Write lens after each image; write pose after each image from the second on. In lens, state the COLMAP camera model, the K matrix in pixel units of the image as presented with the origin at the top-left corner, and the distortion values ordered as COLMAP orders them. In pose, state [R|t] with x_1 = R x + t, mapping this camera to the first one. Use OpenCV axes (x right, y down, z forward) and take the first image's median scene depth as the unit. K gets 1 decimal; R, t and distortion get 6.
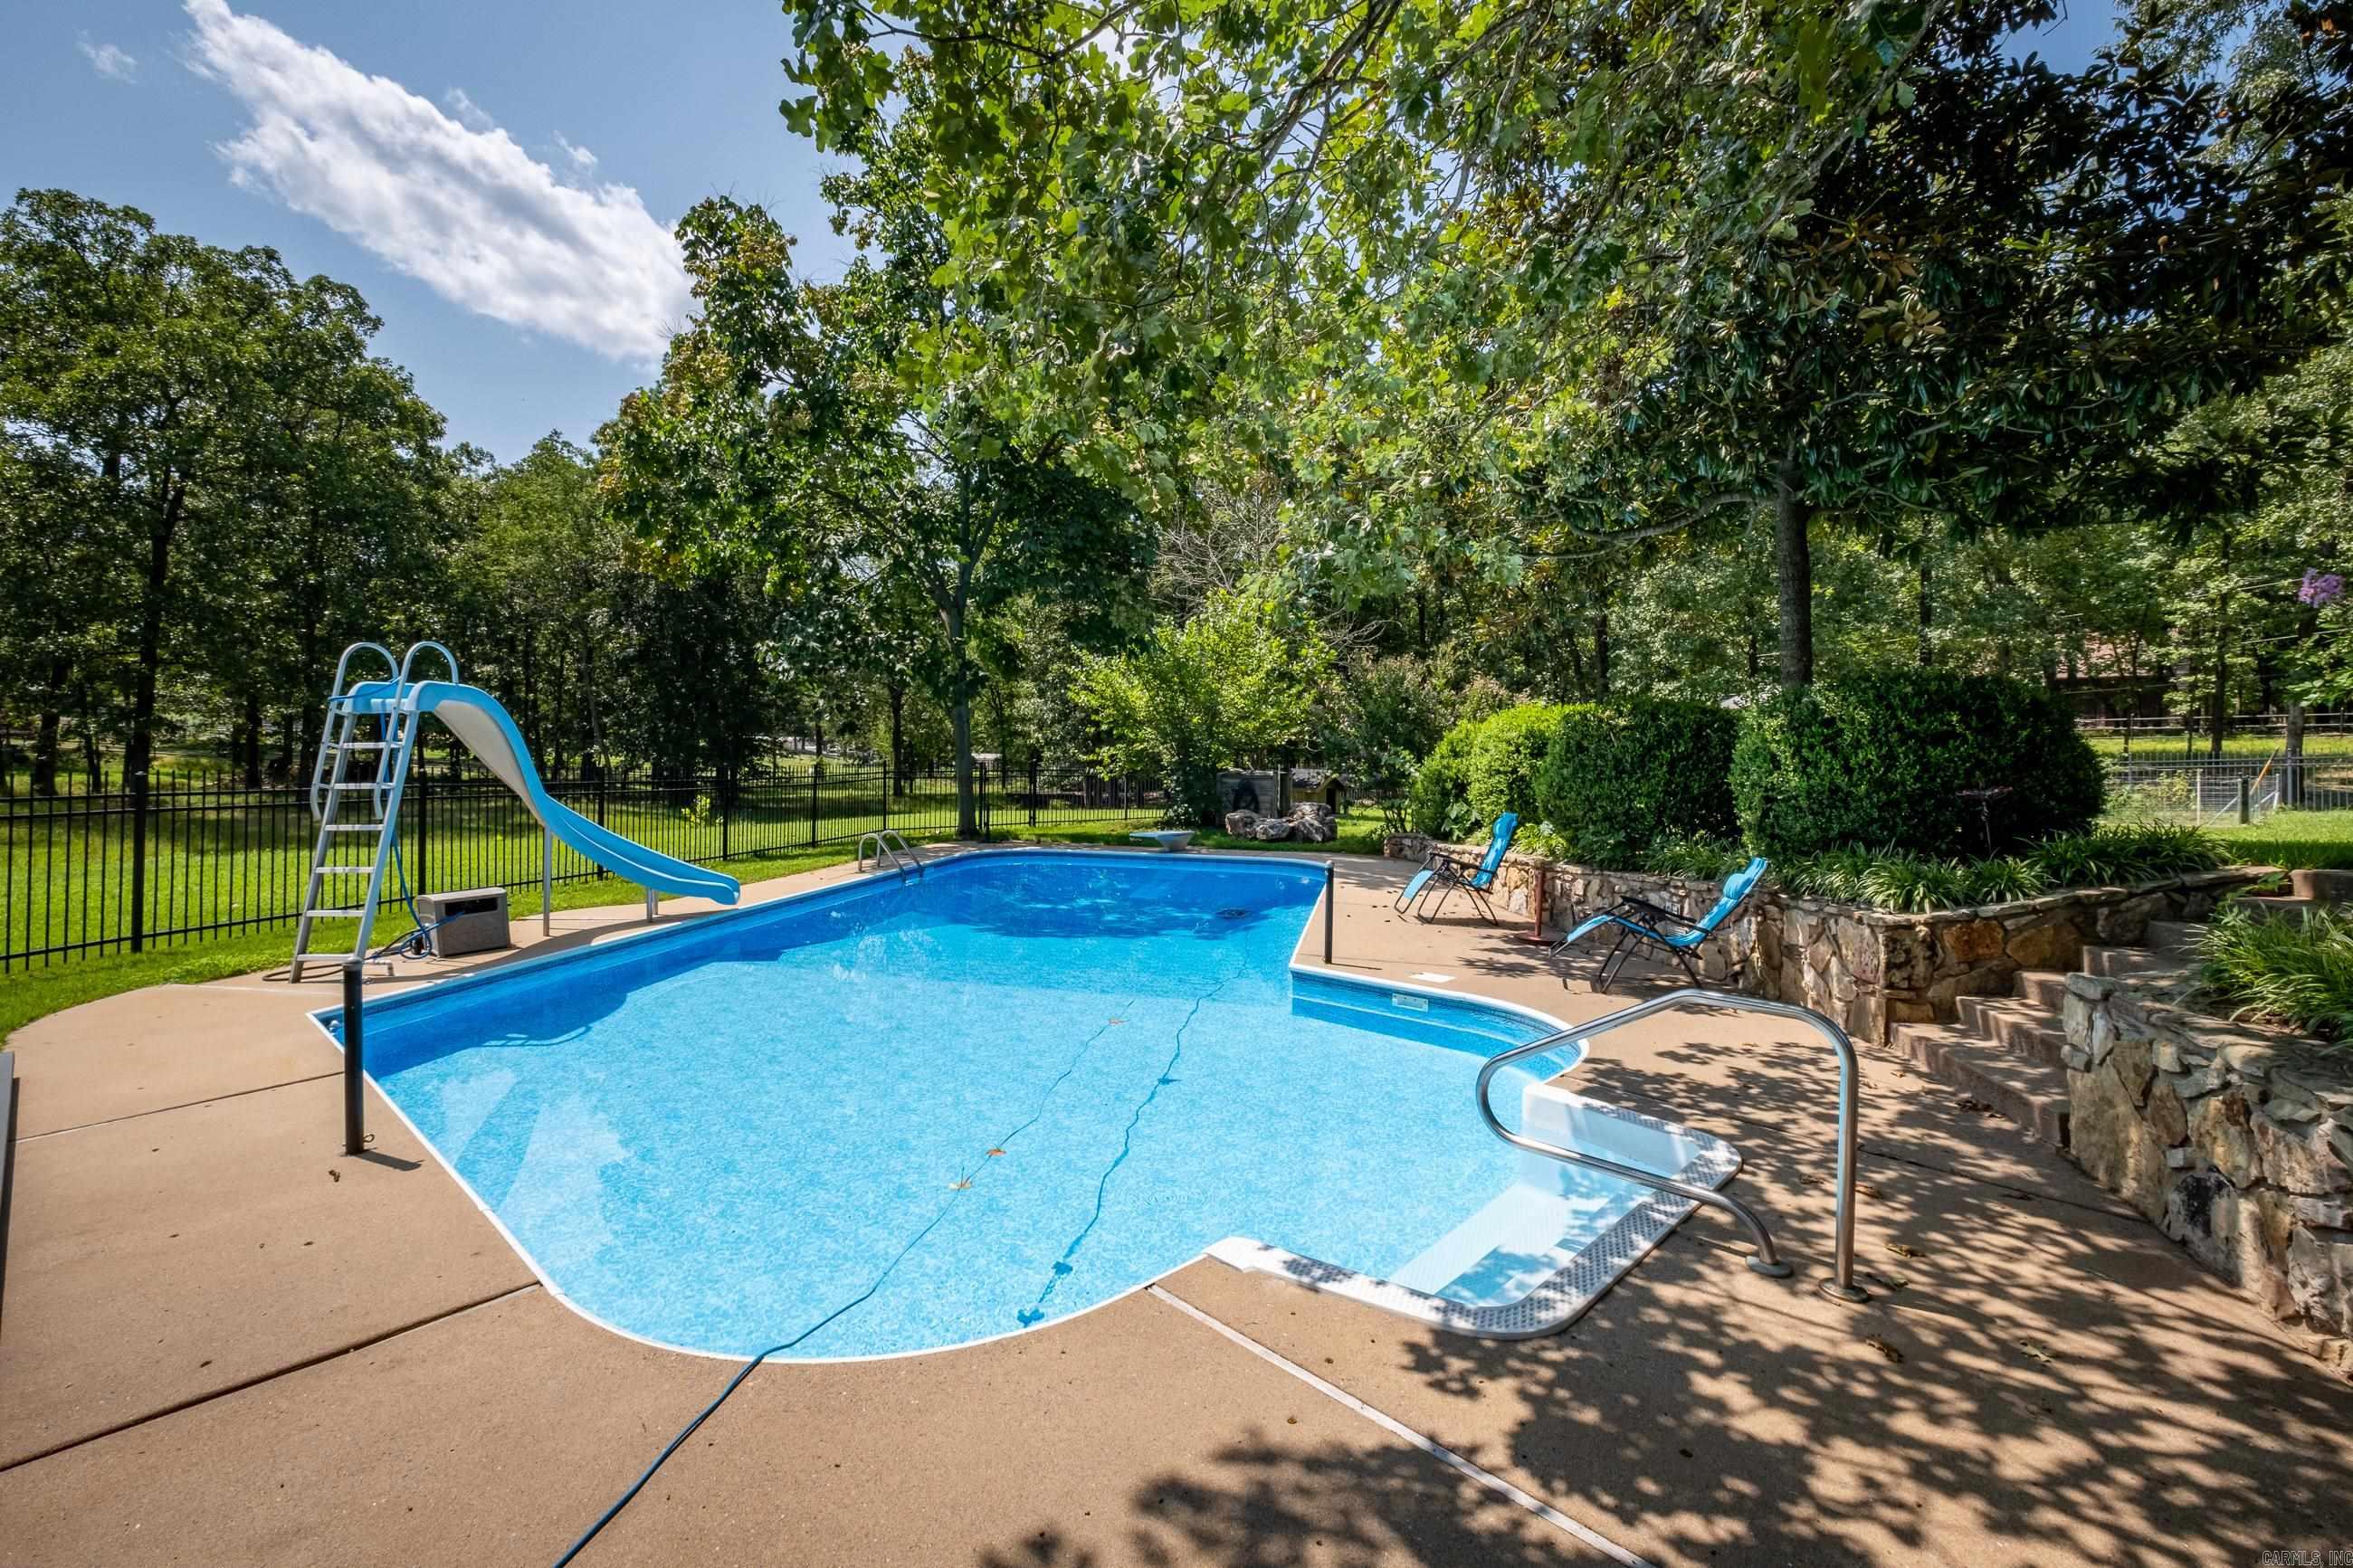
lens RADIAL K [[1046.6, 0, 1176.5], [0, 1046.6, 784.0], [0, 0, 1]] dist [-0.001803, -0.000302]
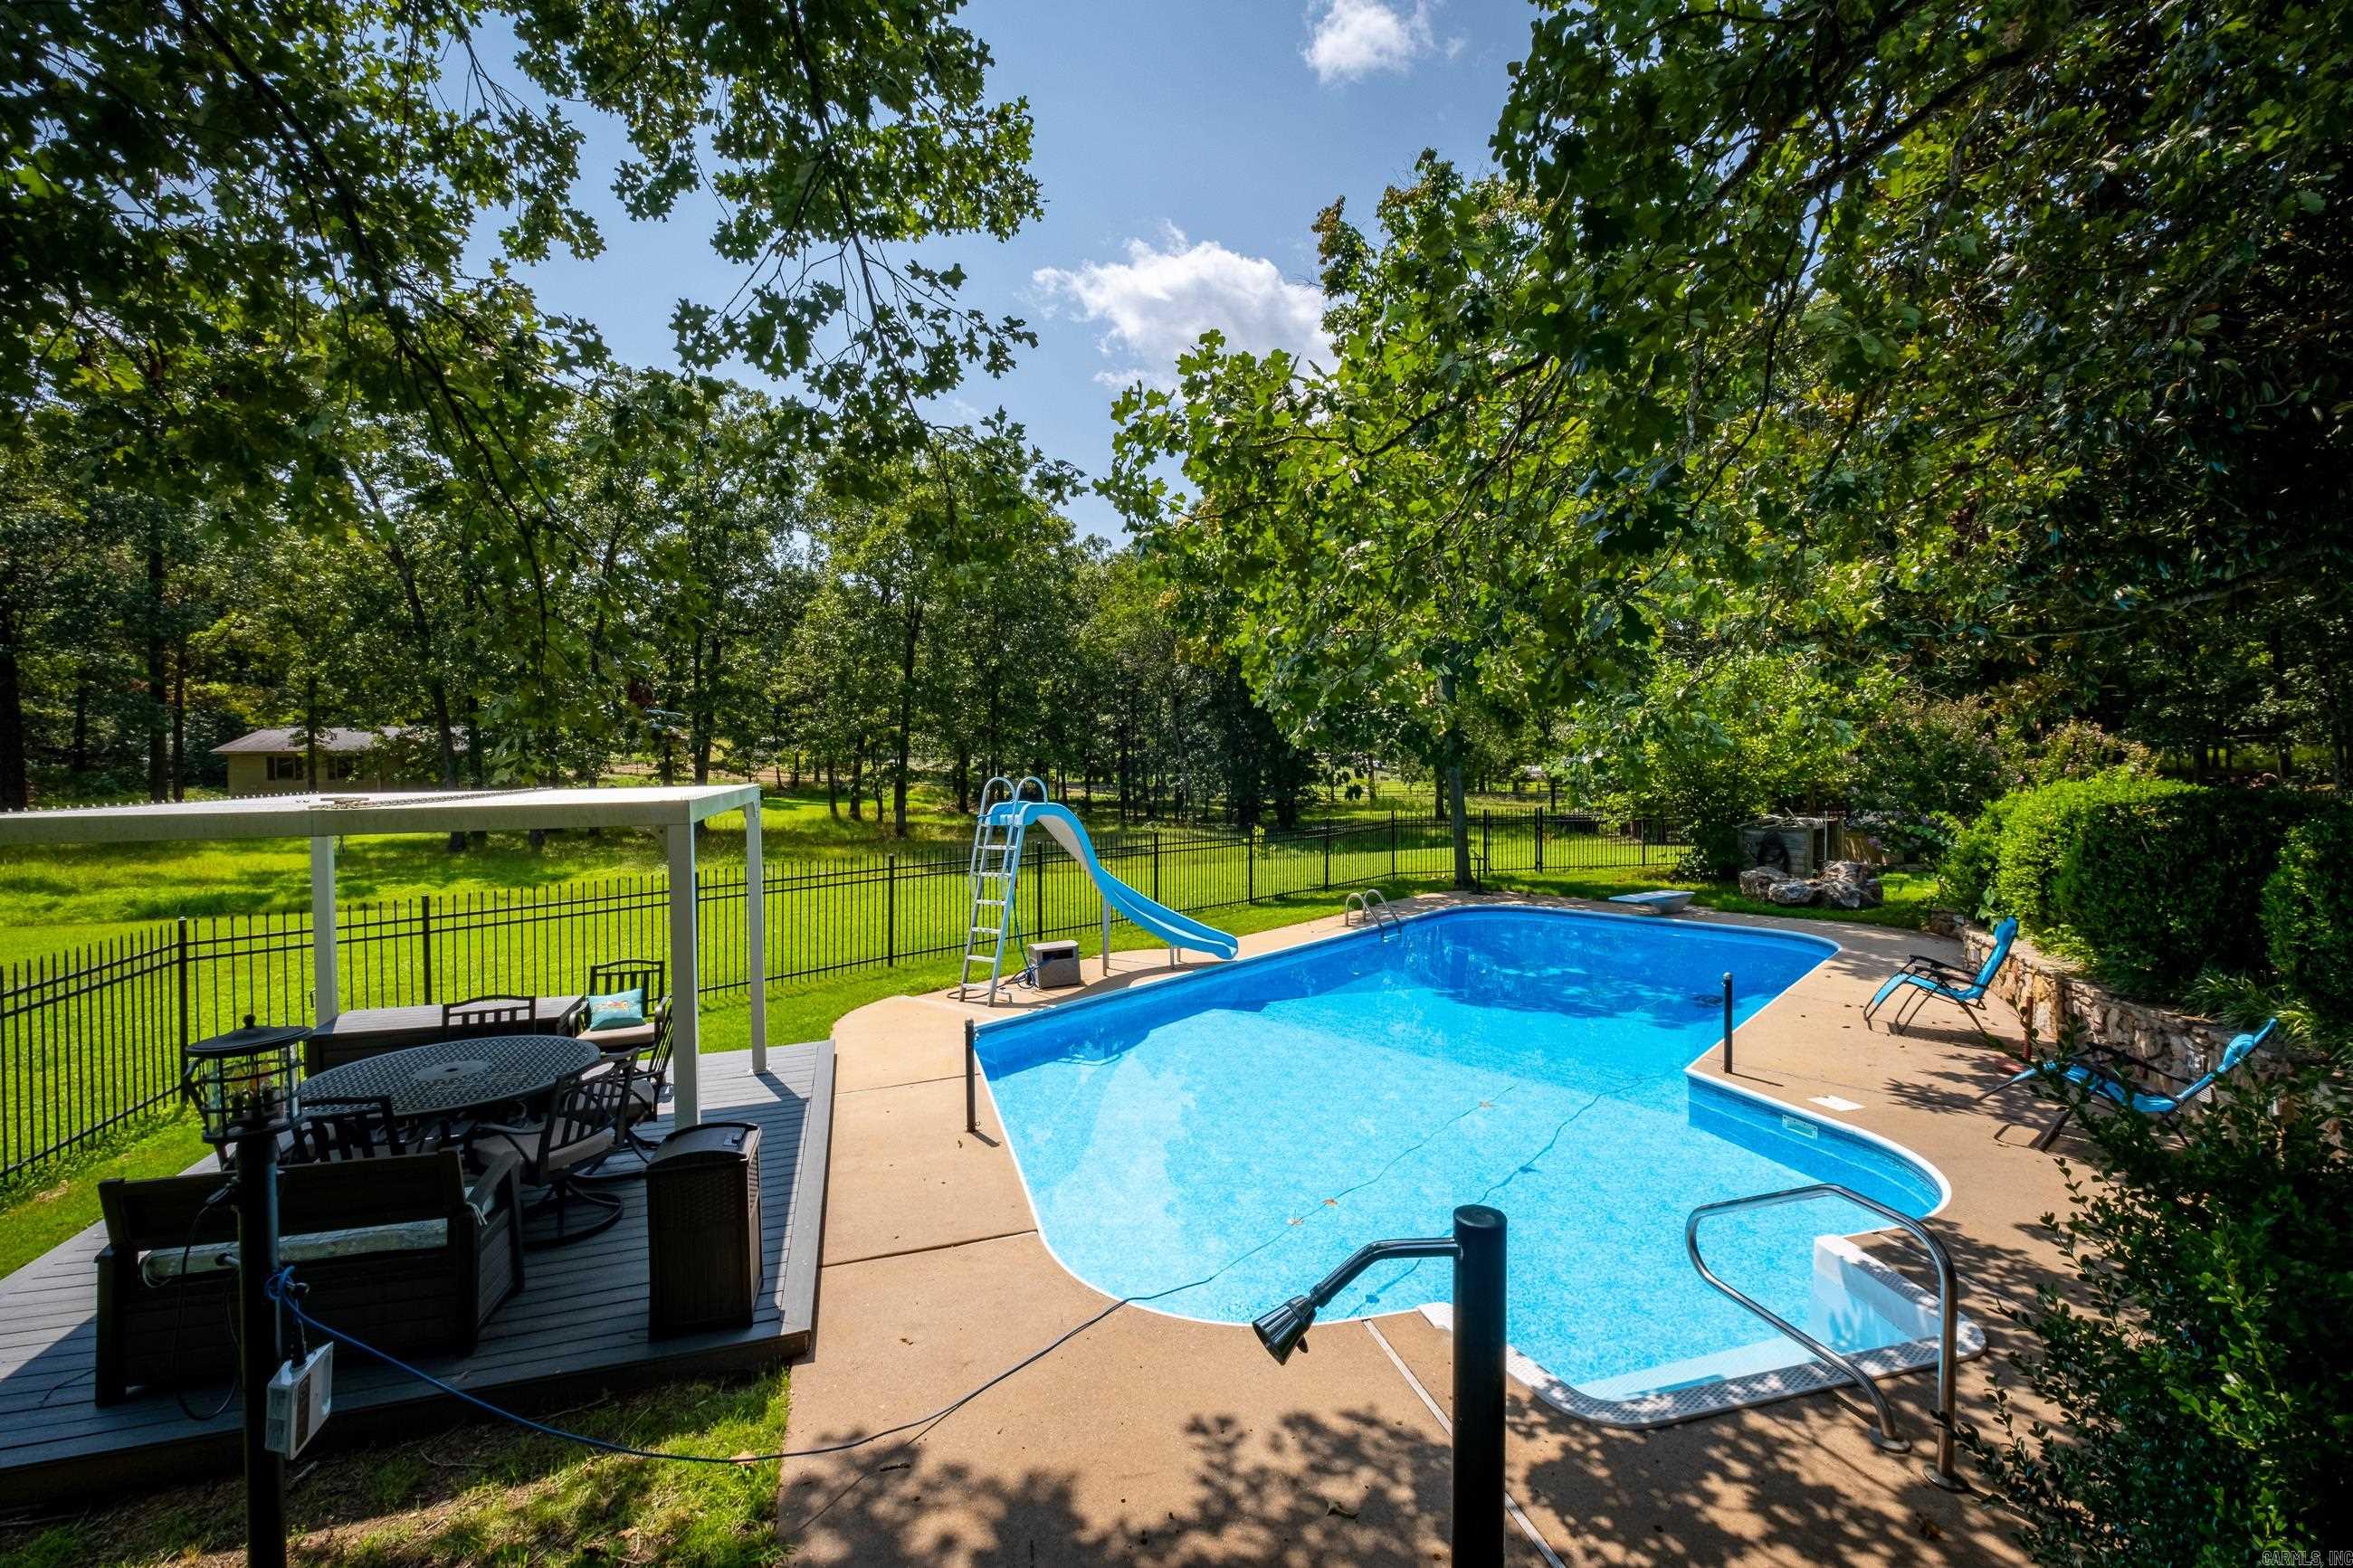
lens RADIAL K [[1102.7, 0, 1176.5], [0, 1102.7, 784.0], [0, 0, 1]] dist [0.000914, 0.000137]
pose [[0.854604, 0.000260, -0.519281, 0.240730], [0.008706, 0.999852, 0.014827, -0.128616], [0.519208, -0.017192, 0.854475, -0.202847]]
